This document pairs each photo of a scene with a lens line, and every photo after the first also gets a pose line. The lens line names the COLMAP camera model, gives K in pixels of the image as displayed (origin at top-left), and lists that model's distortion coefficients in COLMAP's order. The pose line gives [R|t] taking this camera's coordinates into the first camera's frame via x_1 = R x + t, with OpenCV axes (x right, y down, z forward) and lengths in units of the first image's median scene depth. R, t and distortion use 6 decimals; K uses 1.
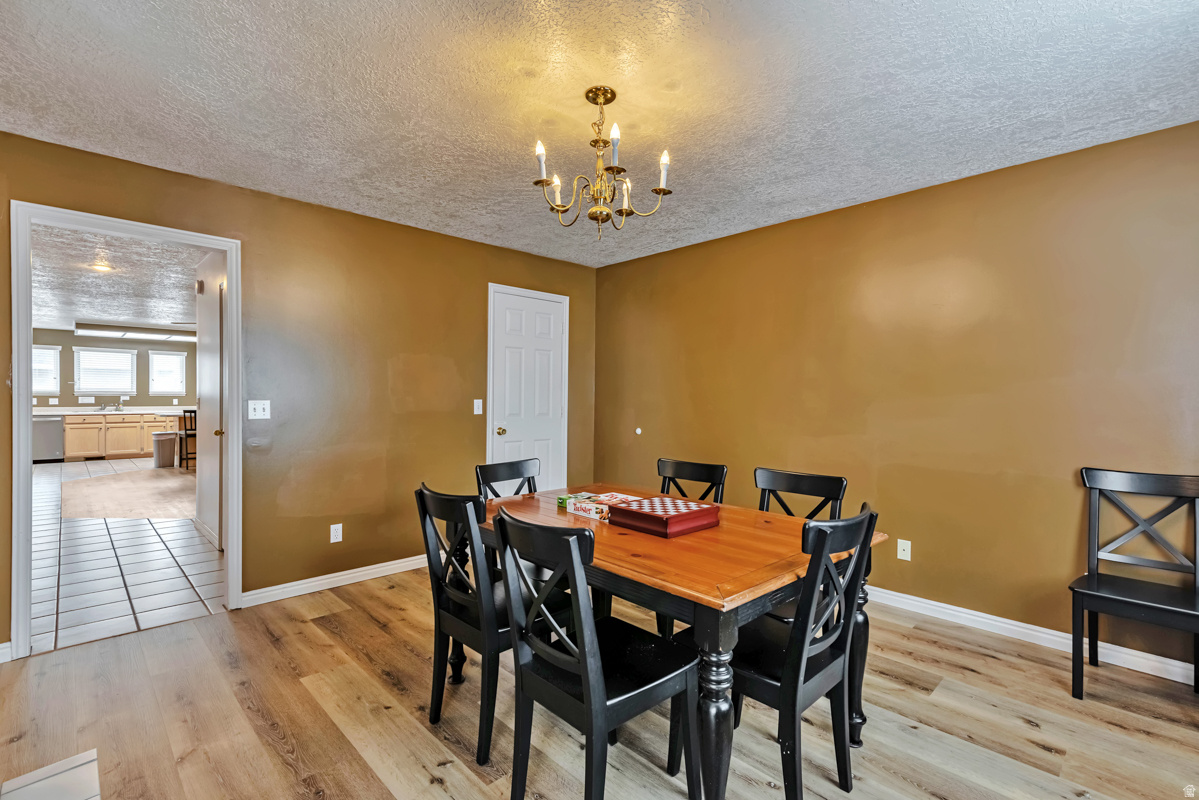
lens RADIAL K [[542.4, 0, 591.0], [0, 542.4, 396.9], [0, 0, 1]] dist [0.000273, -0.000027]
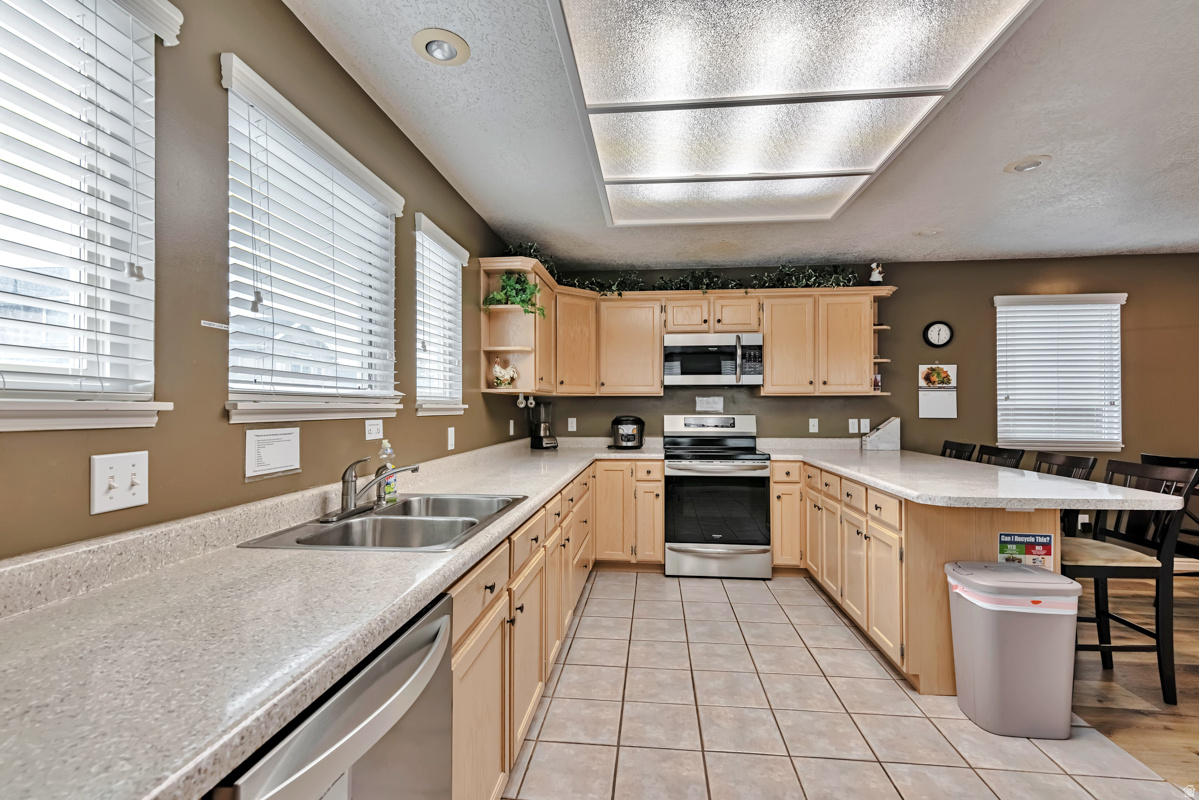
lens RADIAL K [[544.7, 0, 604.1], [0, 544.7, 408.6], [0, 0, 1]] dist [0.000579, 0.000153]
pose [[0.759960, -0.009307, 0.649903, -0.950839], [0.012714, 0.999919, -0.000549, -0.004361], [-0.649846, 0.008680, 0.760017, 0.826884]]
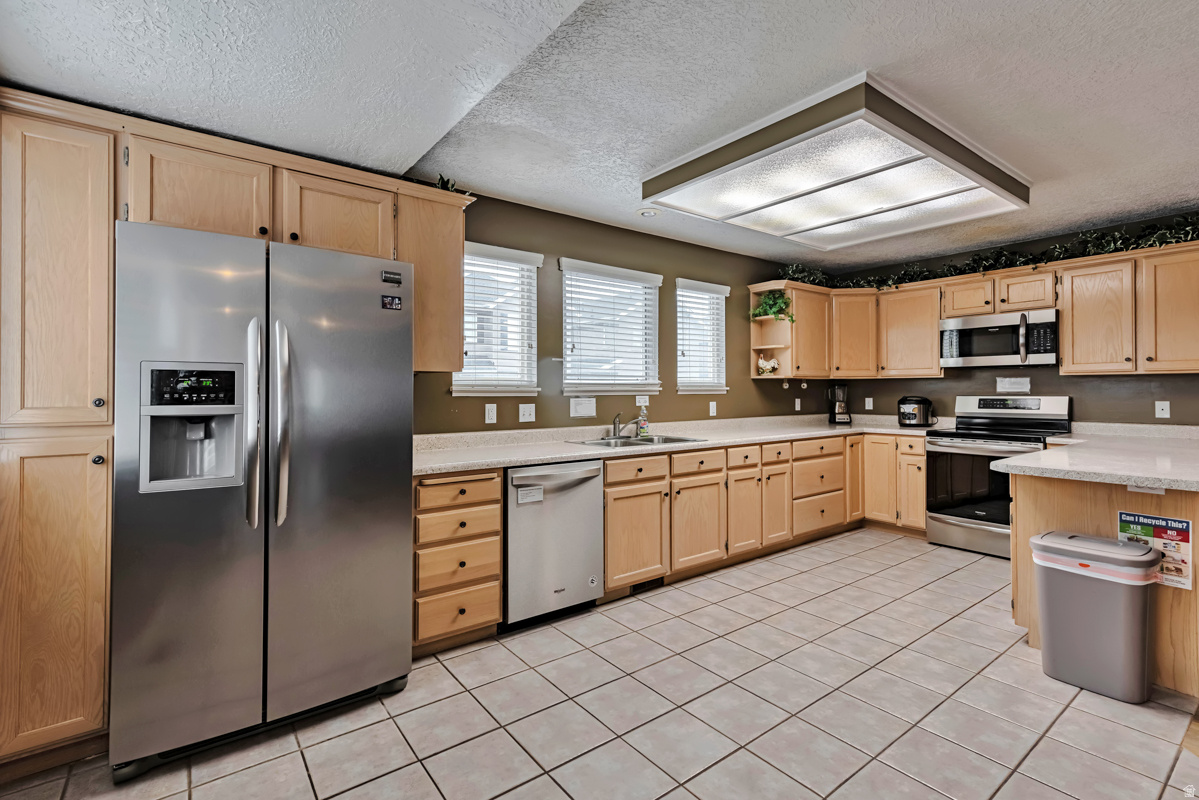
lens RADIAL K [[542.4, 0, 591.0], [0, 542.4, 396.9], [0, 0, 1]] dist [0.000273, -0.000027]
pose [[0.992582, -0.009645, -0.121193, -0.875517], [0.010074, 0.999945, 0.002925, -0.002133], [0.121158, -0.004124, 0.992625, 0.645058]]
